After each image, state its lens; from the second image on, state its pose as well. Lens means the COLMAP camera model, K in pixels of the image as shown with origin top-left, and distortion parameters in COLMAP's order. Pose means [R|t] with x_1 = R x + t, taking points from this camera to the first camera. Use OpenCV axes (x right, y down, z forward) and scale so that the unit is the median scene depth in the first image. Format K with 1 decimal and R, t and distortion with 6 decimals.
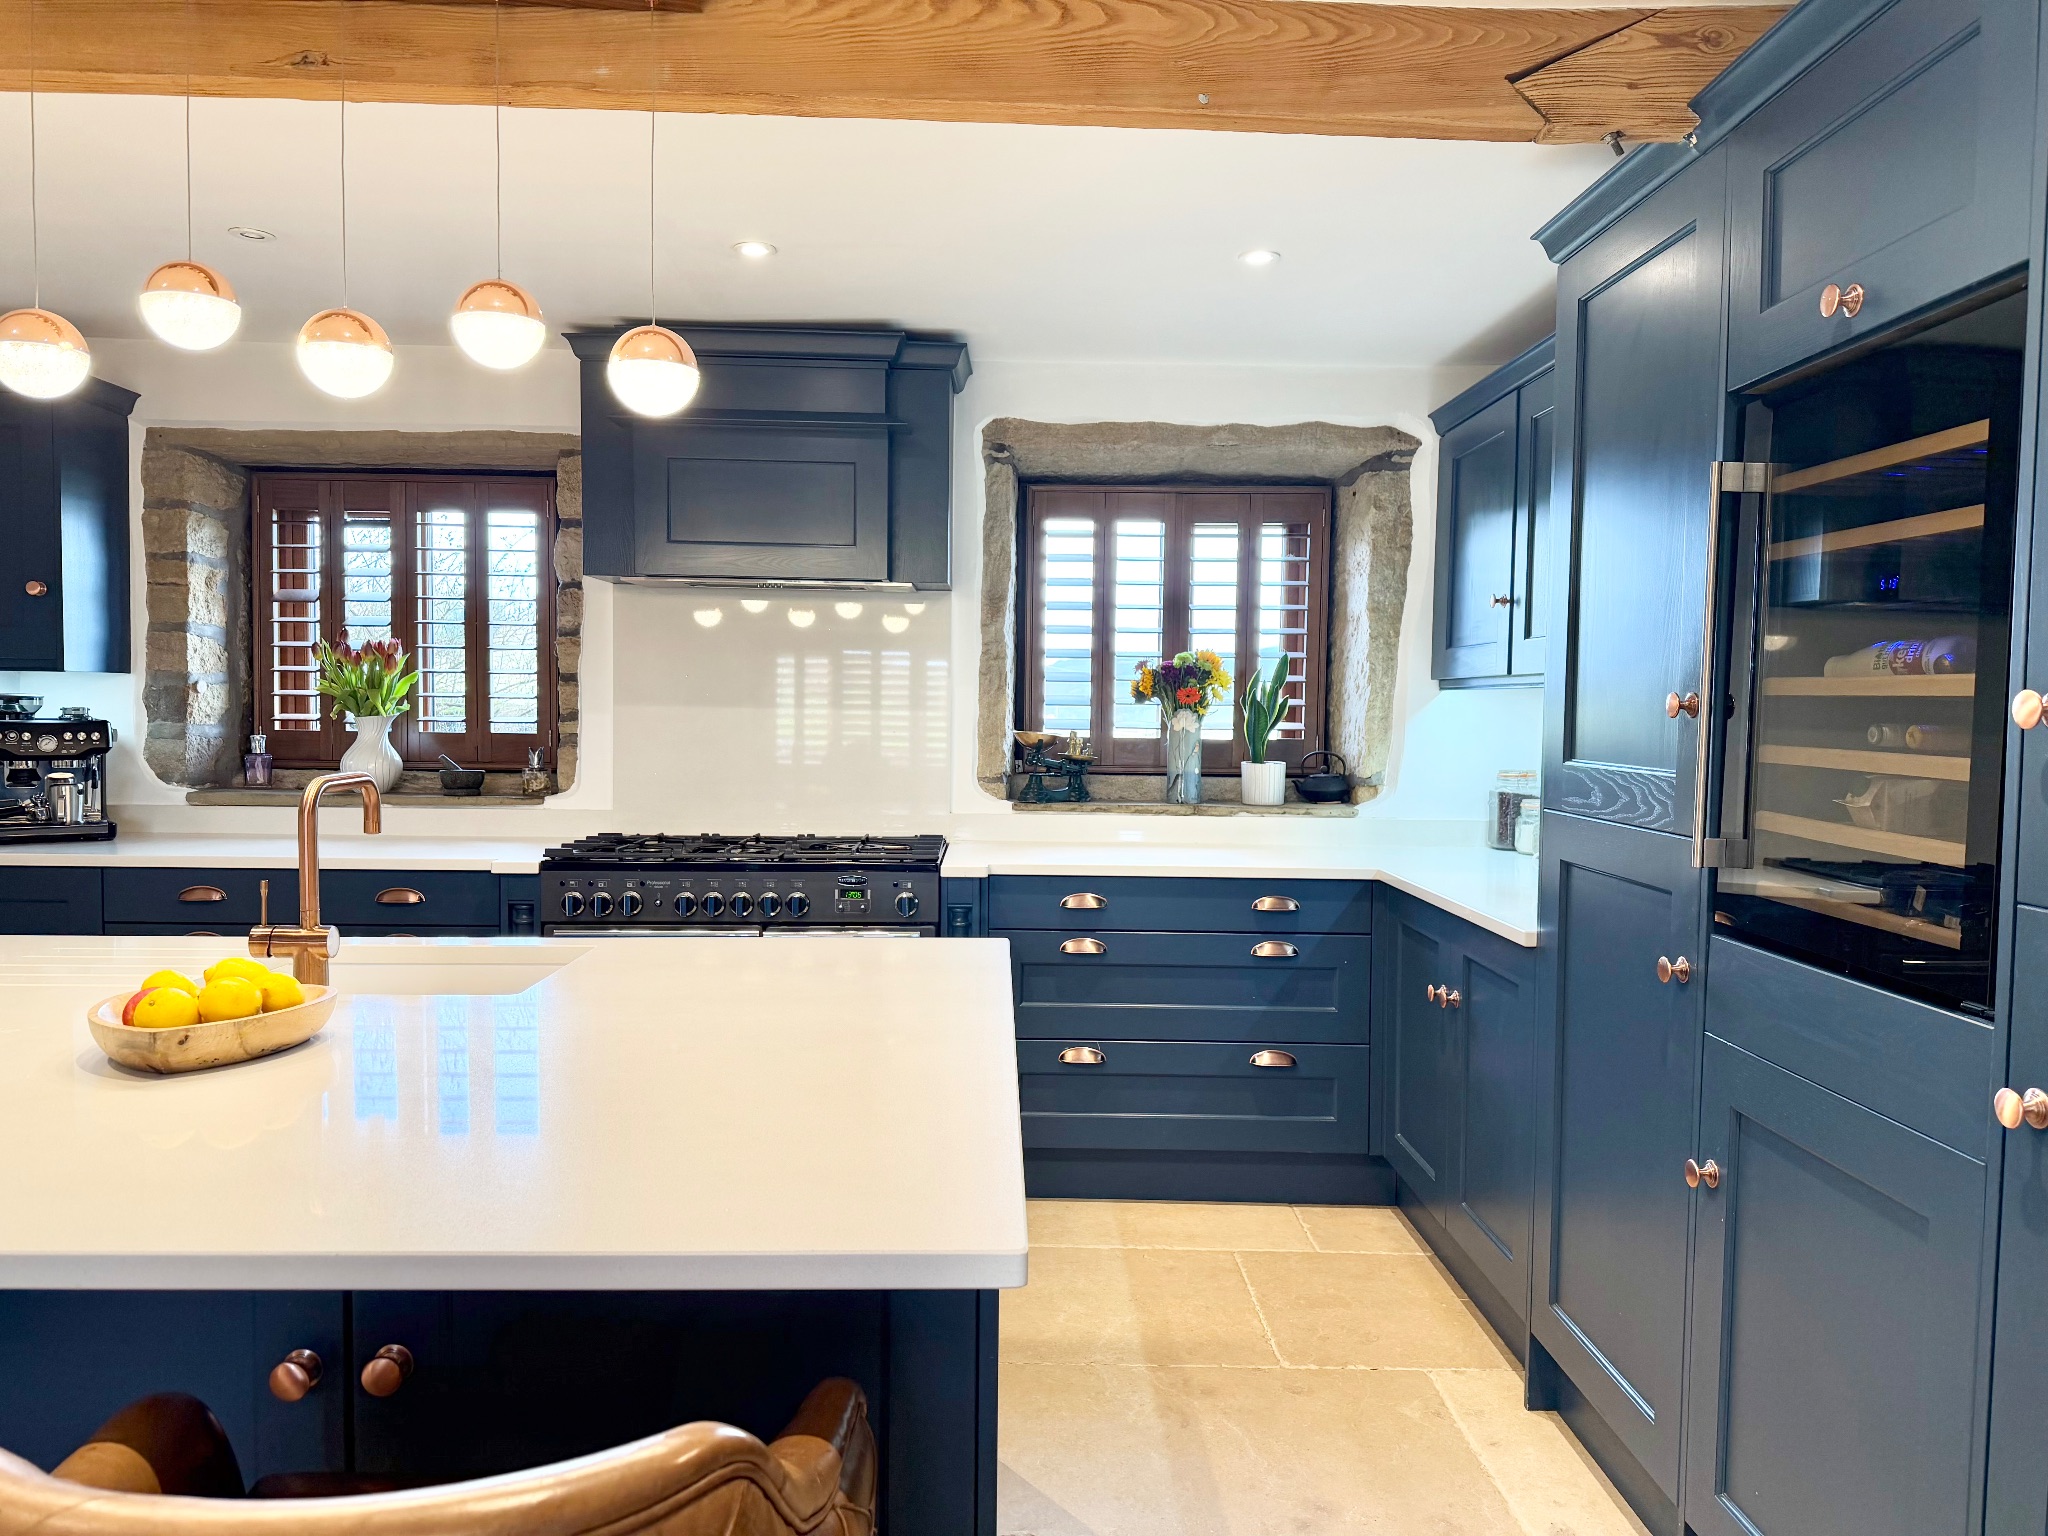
lens RADIAL K [[1435.8, 0, 1016.7], [0, 1435.8, 757.3], [0, 0, 1]] dist [0.080249, -0.105152]
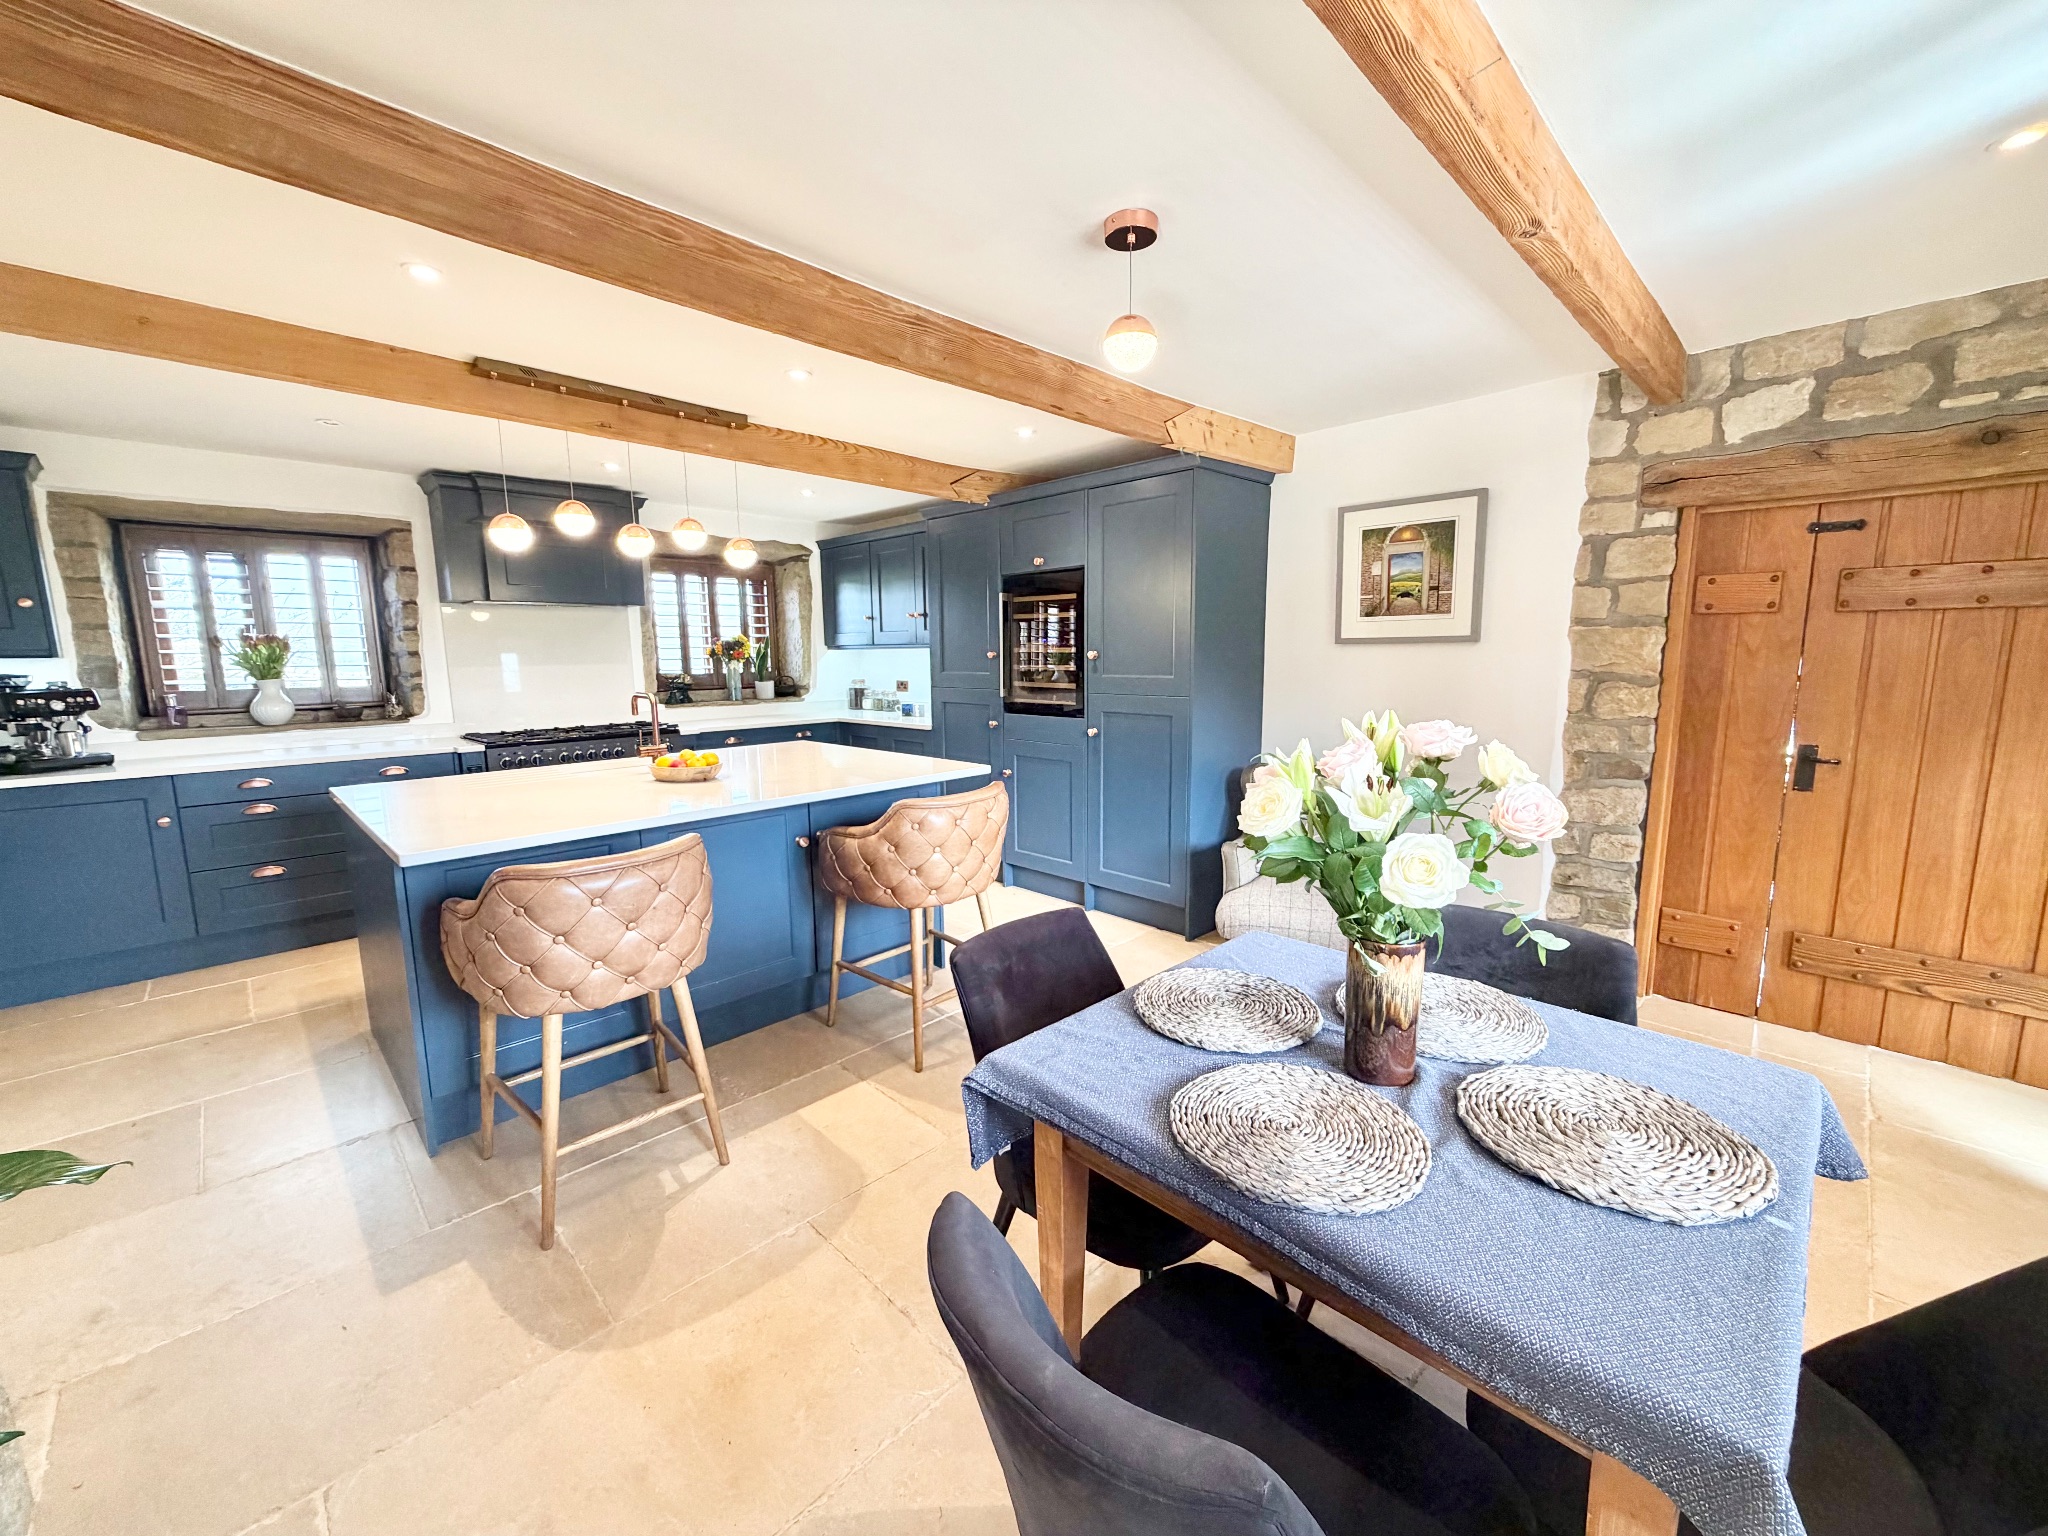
lens RADIAL K [[814.8, 0, 1031.0], [0, 814.8, 771.8], [0, 0, 1]] dist [0.000145, 0.000043]
pose [[0.705952, -0.126048, 0.696953, -0.536629], [0.047875, 0.990278, 0.130604, -0.003709], [-0.706639, -0.058833, 0.705124, -0.326350]]
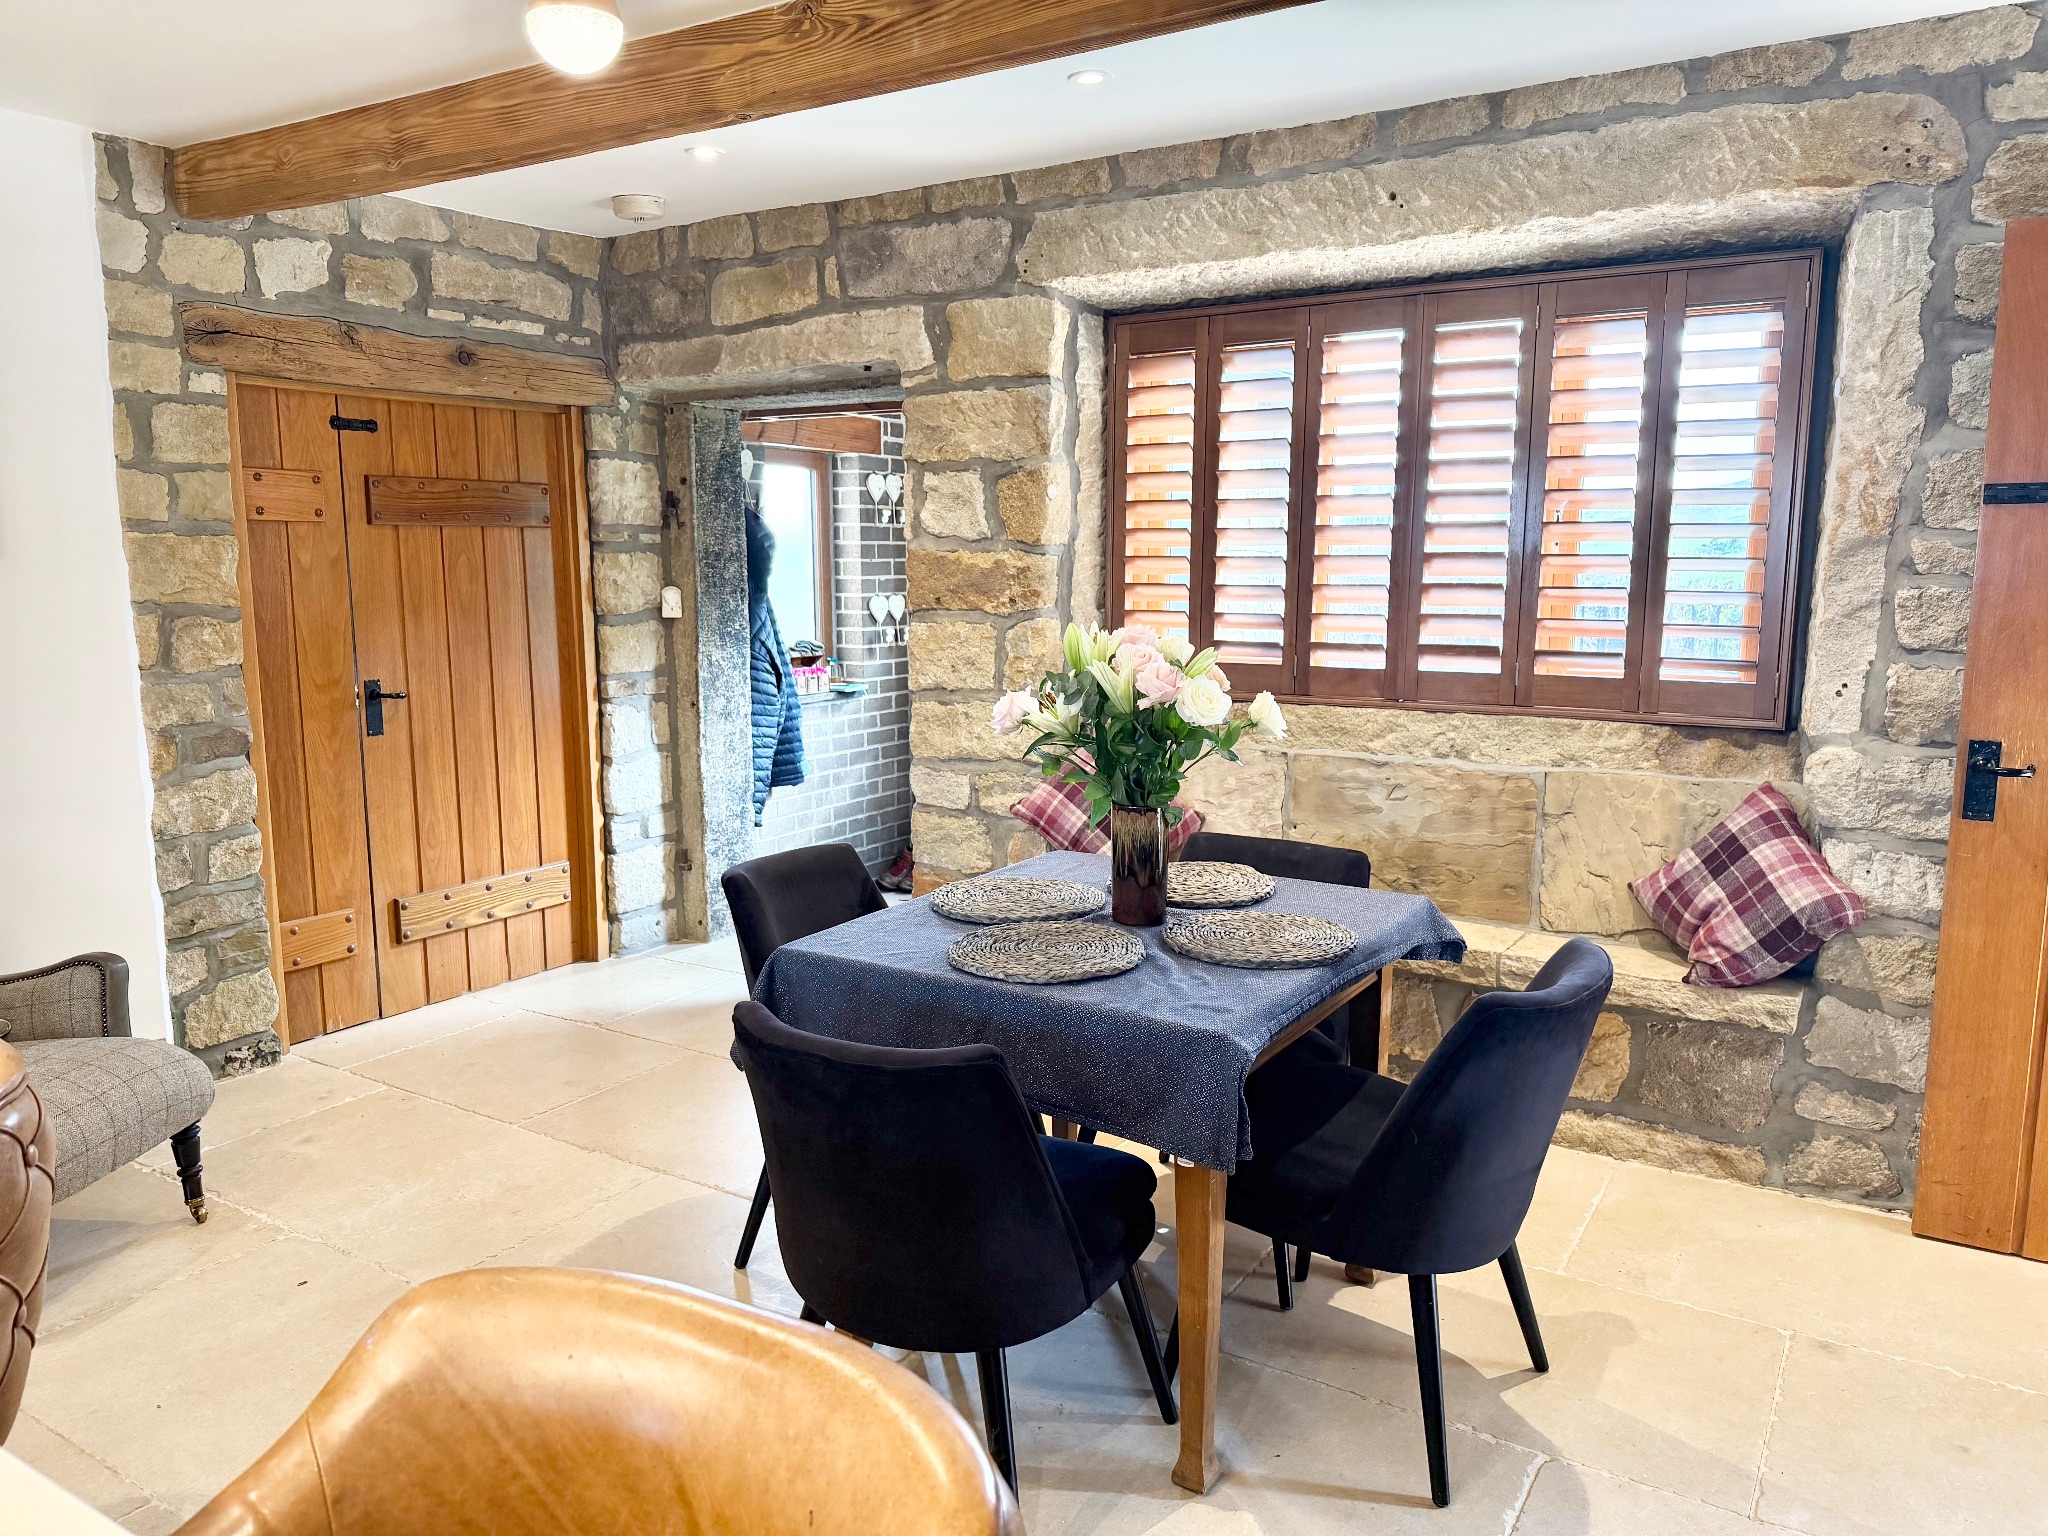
lens RADIAL K [[1435.8, 0, 1017.0], [0, 1435.8, 772.3], [0, 0, 1]] dist [0.080249, -0.105152]
pose [[-0.844976, -0.094051, 0.526469, -0.535322], [0.010338, 0.981359, 0.191906, -0.036343], [-0.534704, 0.167598, -0.828253, 0.346798]]
